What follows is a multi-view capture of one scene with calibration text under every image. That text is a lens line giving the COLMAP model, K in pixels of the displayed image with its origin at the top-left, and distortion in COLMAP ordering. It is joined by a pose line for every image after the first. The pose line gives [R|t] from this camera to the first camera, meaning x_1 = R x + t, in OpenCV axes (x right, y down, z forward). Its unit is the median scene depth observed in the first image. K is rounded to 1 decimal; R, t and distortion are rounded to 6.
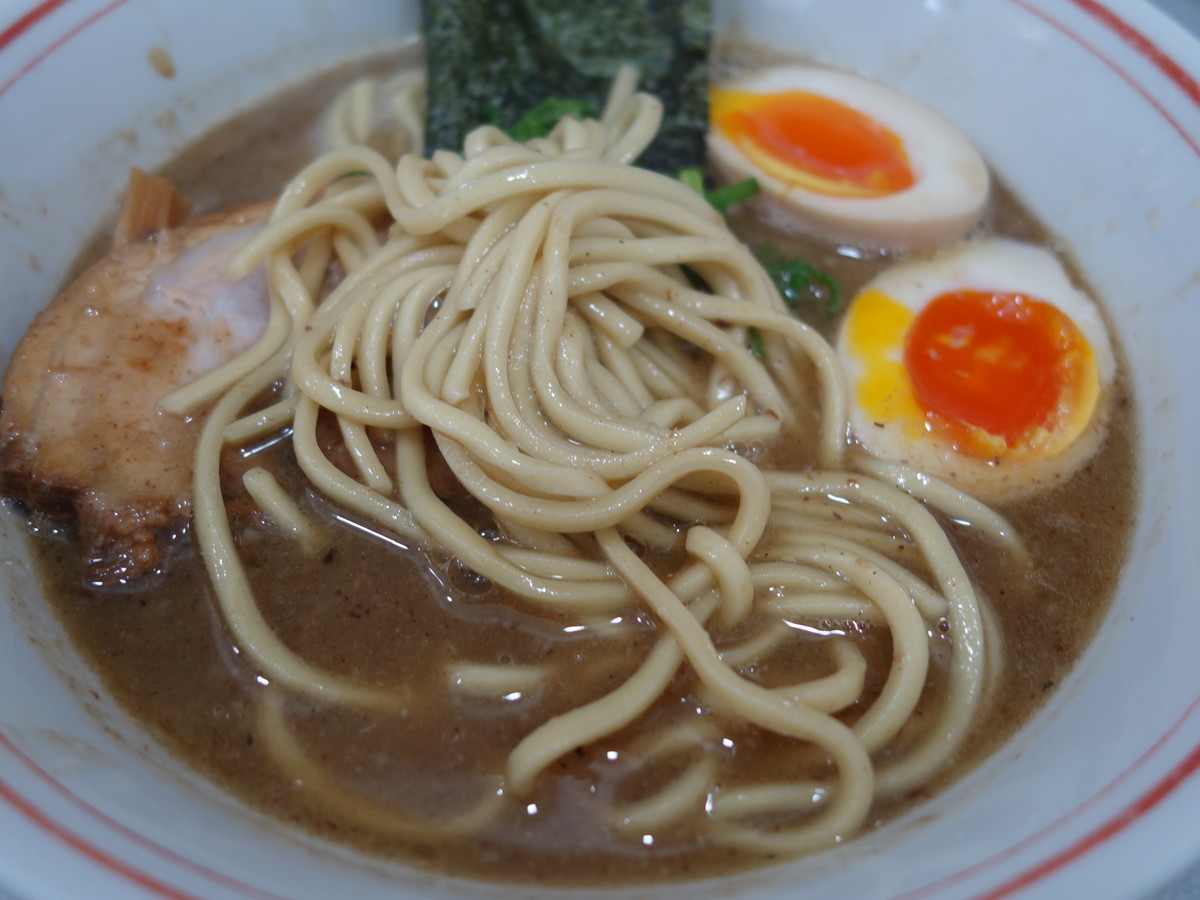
lens RADIAL K [[1076.2, 0, 600.6], [0, 1076.2, 437.7], [0, 0, 1]] dist [0.044319, -0.032666]
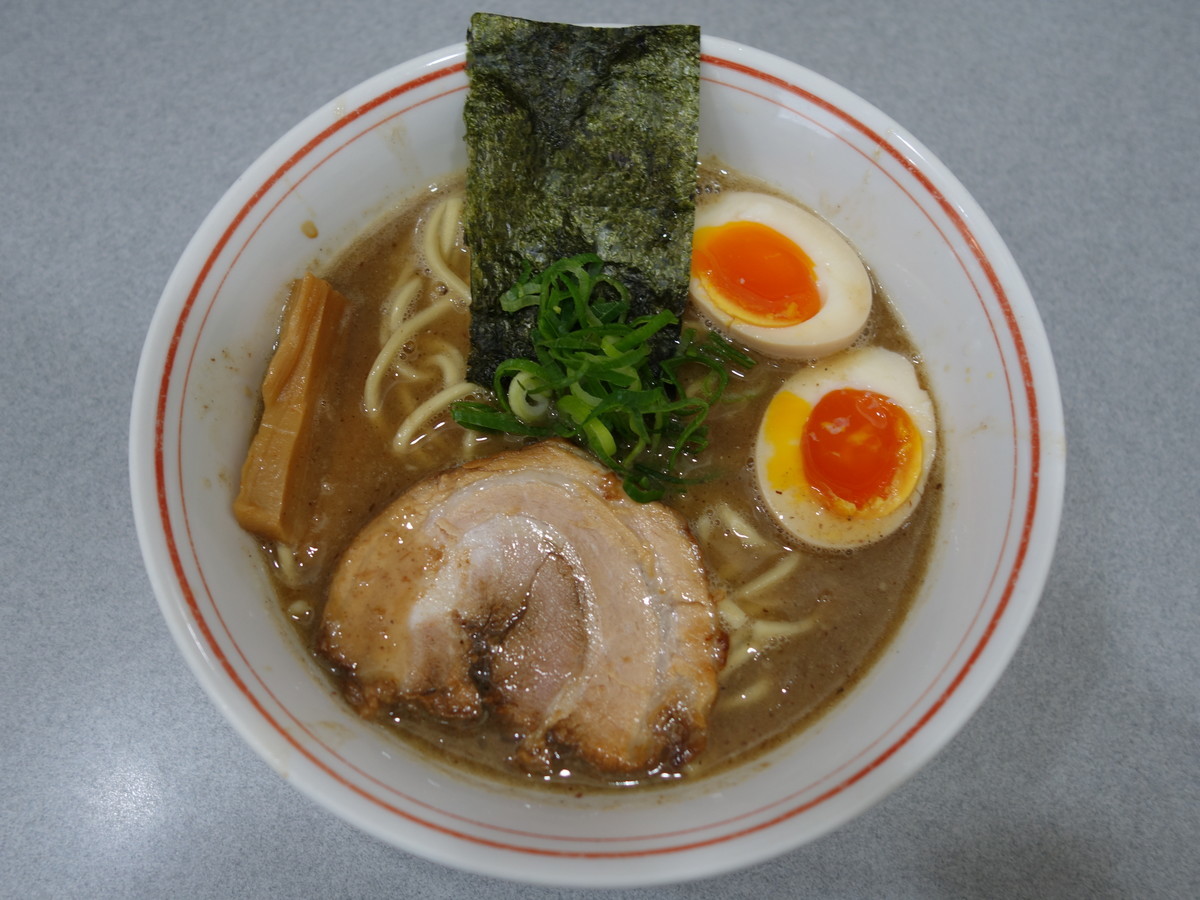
lens RADIAL K [[1076.2, 0, 597.7], [0, 1076.2, 455.5], [0, 0, 1]] dist [0.044319, -0.032666]
pose [[0.999334, 0.015561, -0.033016, 0.040377], [-0.007196, 0.970811, 0.239738, -0.478973], [0.035783, -0.239340, 0.970276, -0.596873]]
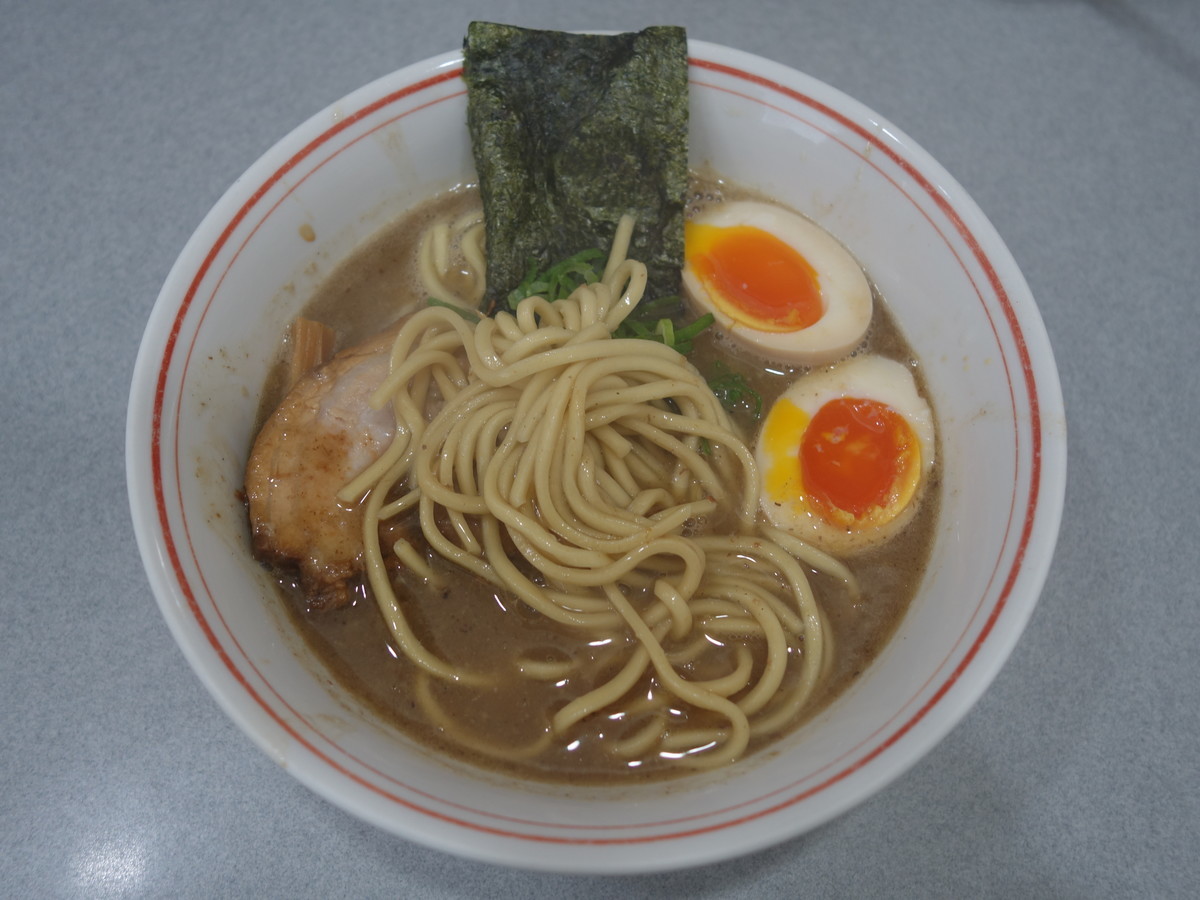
lens RADIAL K [[1076.2, 0, 598.0], [0, 1076.2, 451.6], [0, 0, 1]] dist [0.044319, -0.032666]
pose [[0.999690, -0.001082, -0.024893, 0.030857], [0.005614, 0.983149, 0.182718, -0.405240], [0.024276, -0.182801, 0.982850, -0.607556]]
